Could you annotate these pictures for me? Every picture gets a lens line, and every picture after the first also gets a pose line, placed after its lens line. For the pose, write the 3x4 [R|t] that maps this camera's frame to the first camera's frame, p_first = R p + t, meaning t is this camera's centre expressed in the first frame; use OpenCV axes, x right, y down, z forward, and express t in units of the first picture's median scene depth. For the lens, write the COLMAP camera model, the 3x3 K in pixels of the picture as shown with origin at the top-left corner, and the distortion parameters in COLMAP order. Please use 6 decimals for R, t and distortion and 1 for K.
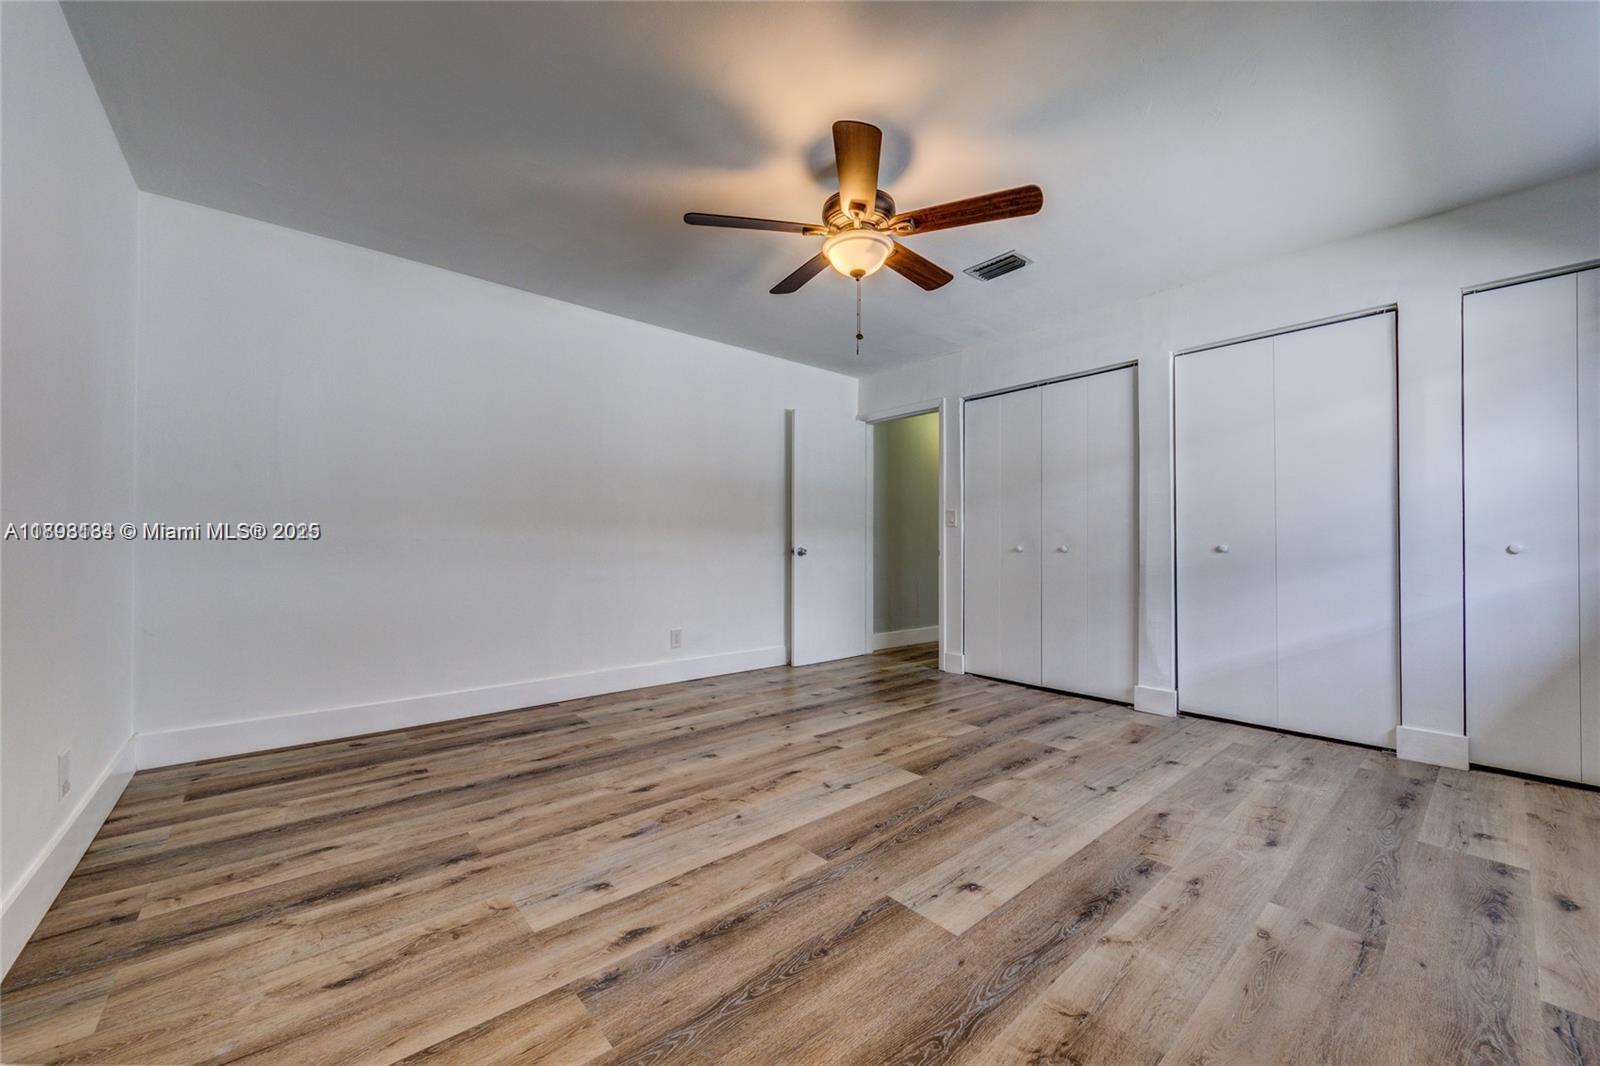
lens RADIAL K [[605.9, 0, 800.0], [0, 605.9, 533.0], [0, 0, 1]] dist [0.001878, -0.004312]
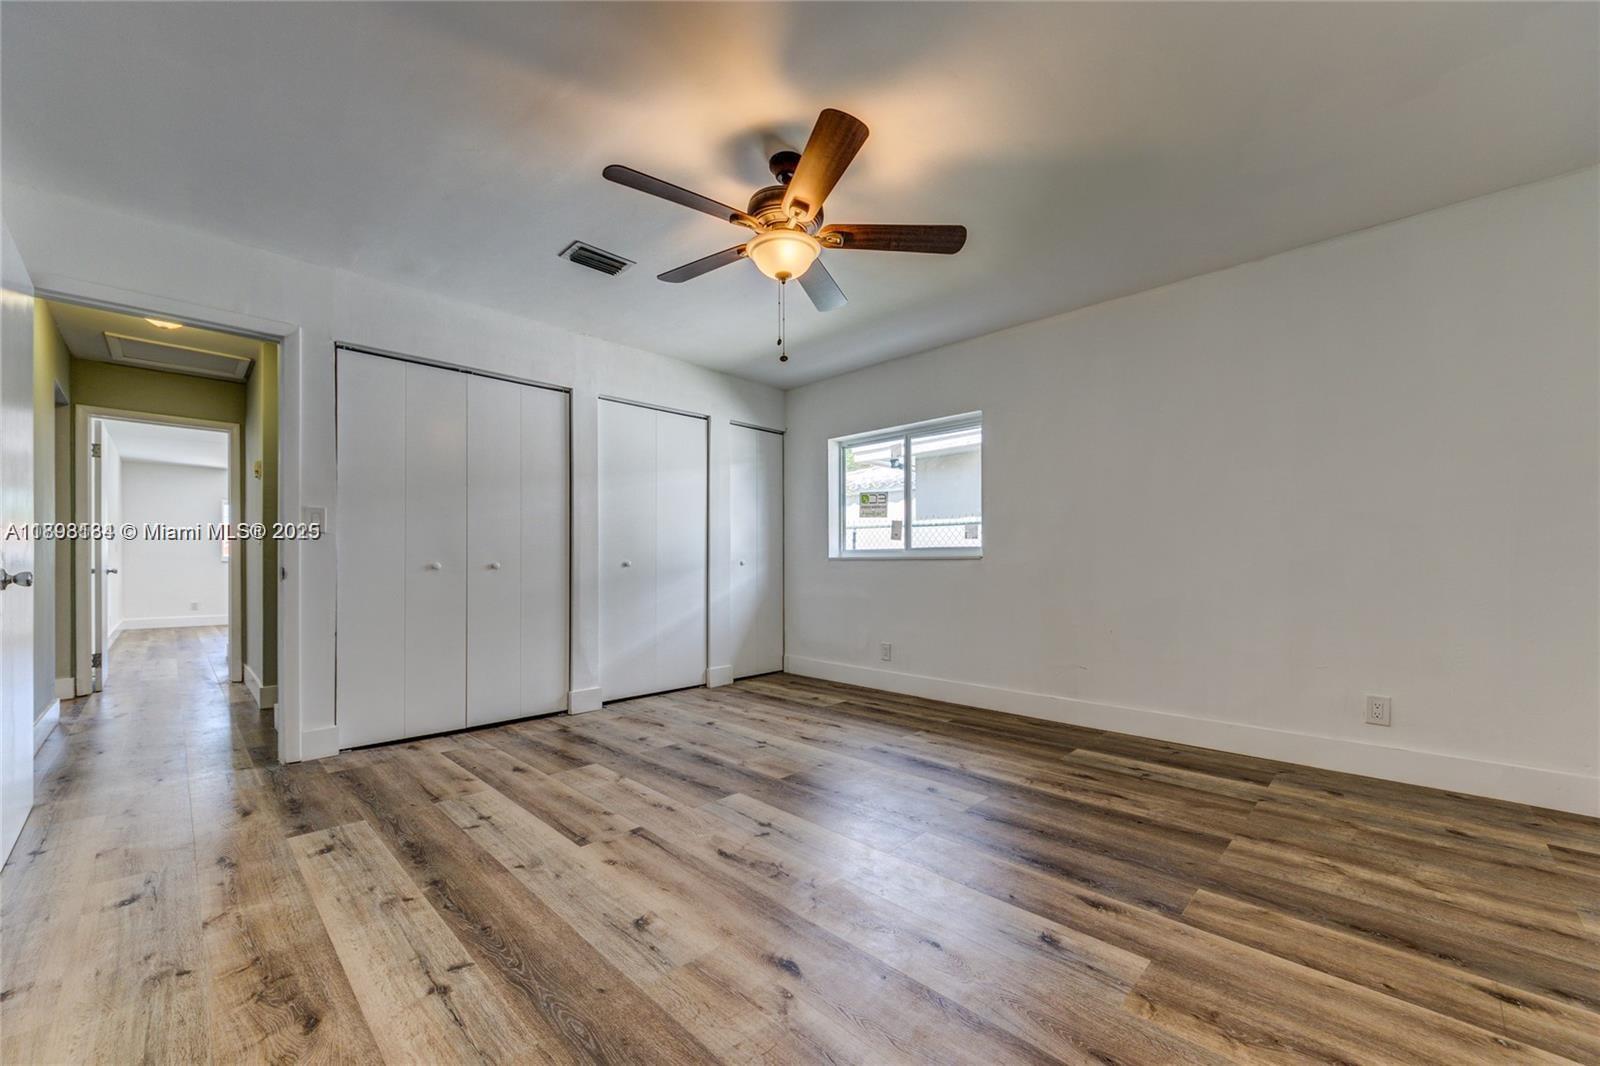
lens RADIAL K [[627.0, 0, 795.2], [0, 627.0, 555.6], [0, 0, 1]] dist [0.002124, 0.000434]
pose [[-0.074169, 0.004296, 0.997236, -0.783699], [-0.019230, 0.999799, -0.005738, 0.012321], [-0.997060, -0.019603, -0.074071, 0.922554]]
